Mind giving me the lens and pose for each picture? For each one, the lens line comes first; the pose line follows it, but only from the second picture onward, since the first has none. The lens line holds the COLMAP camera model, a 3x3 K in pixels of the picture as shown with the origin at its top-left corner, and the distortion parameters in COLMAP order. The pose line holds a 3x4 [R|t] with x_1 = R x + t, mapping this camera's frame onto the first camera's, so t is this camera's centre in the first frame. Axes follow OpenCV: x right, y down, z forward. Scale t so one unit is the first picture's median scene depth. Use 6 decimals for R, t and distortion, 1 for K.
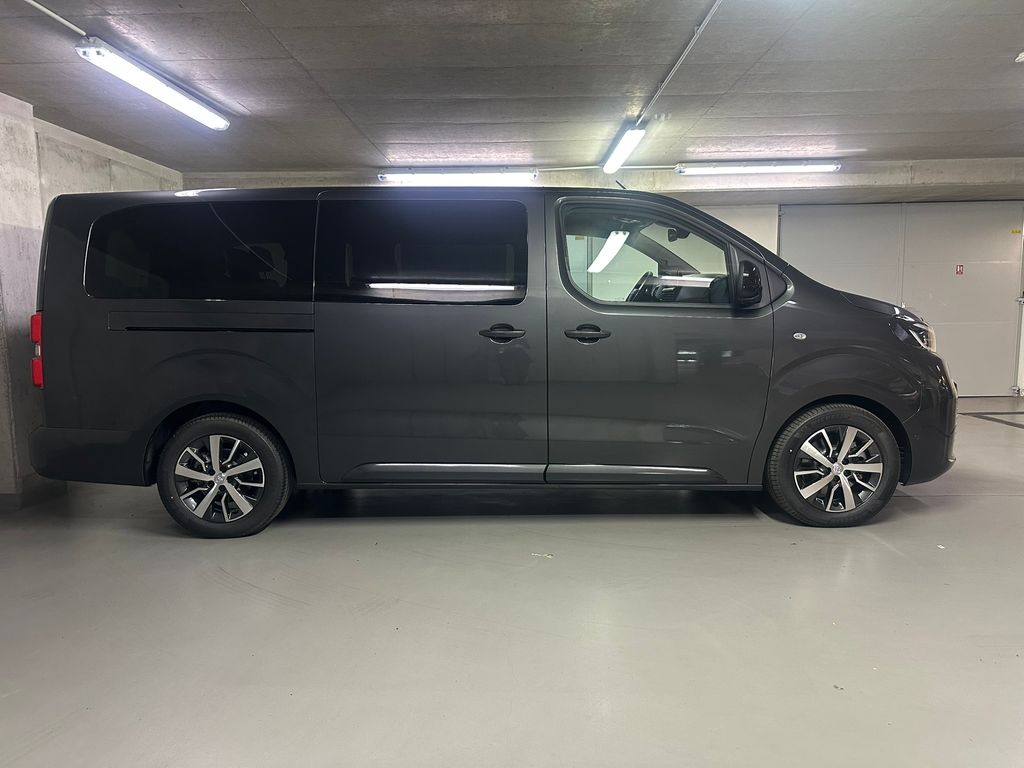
lens RADIAL K [[720.7, 0, 512.0], [0, 720.7, 384.0], [0, 0, 1]] dist [0.004551, -0.006660]
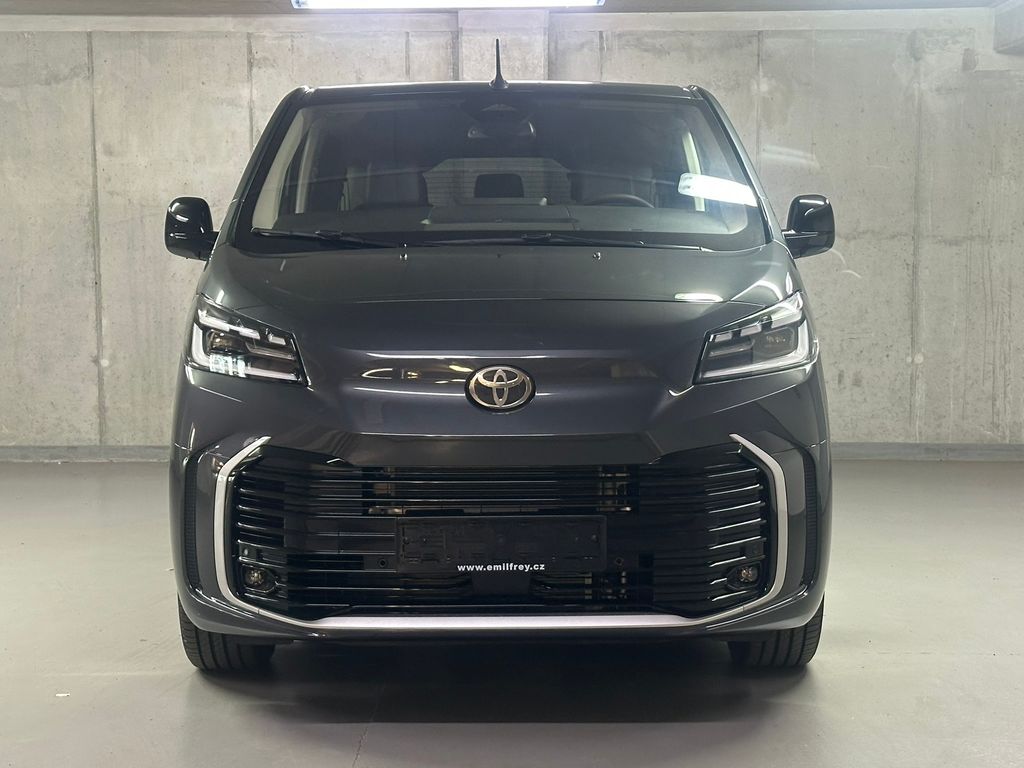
lens RADIAL K [[1789.1, 0, 515.4], [0, 1789.1, 418.7], [0, 0, 1]] dist [0.144413, -0.086670]
pose [[-0.014094, 0.116063, -0.993142, 1.552328], [-0.113007, 0.986692, 0.116913, -0.155776], [0.993494, 0.113880, -0.000791, 1.042125]]
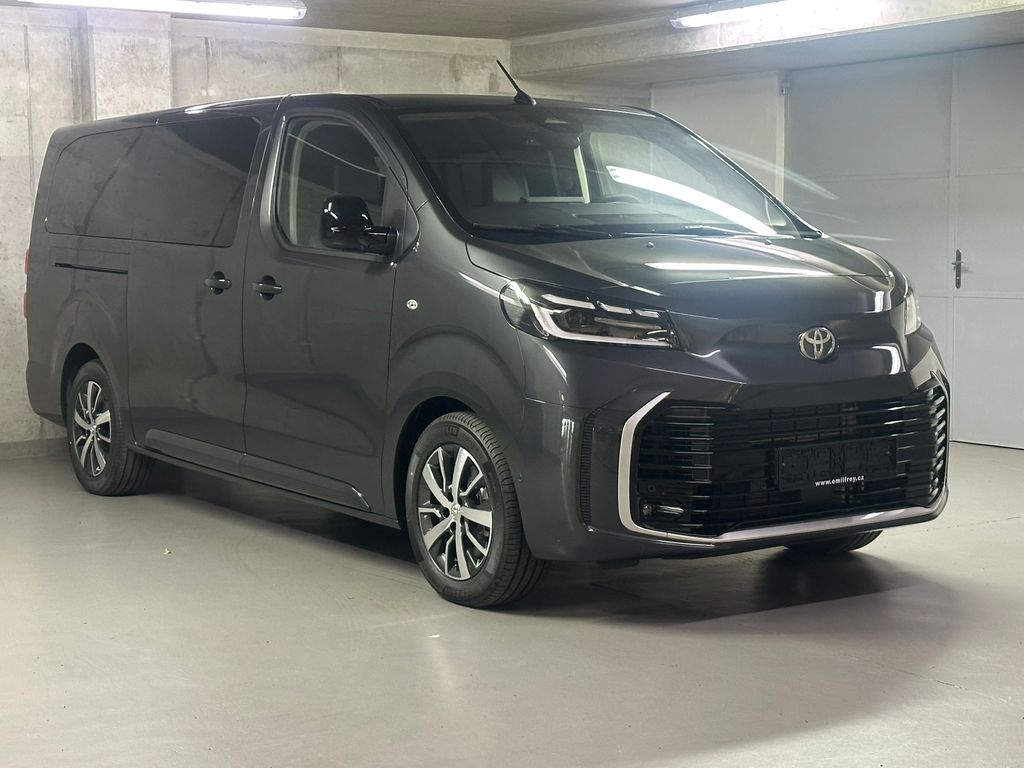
lens RADIAL K [[1789.1, 0, 515.4], [0, 1789.1, 418.7], [0, 0, 1]] dist [0.144413, -0.086670]
pose [[0.561653, 0.097766, -0.821576, 1.506635], [-0.095498, 0.994018, 0.053001, -0.047385], [0.821843, 0.048691, 0.567630, 0.102337]]
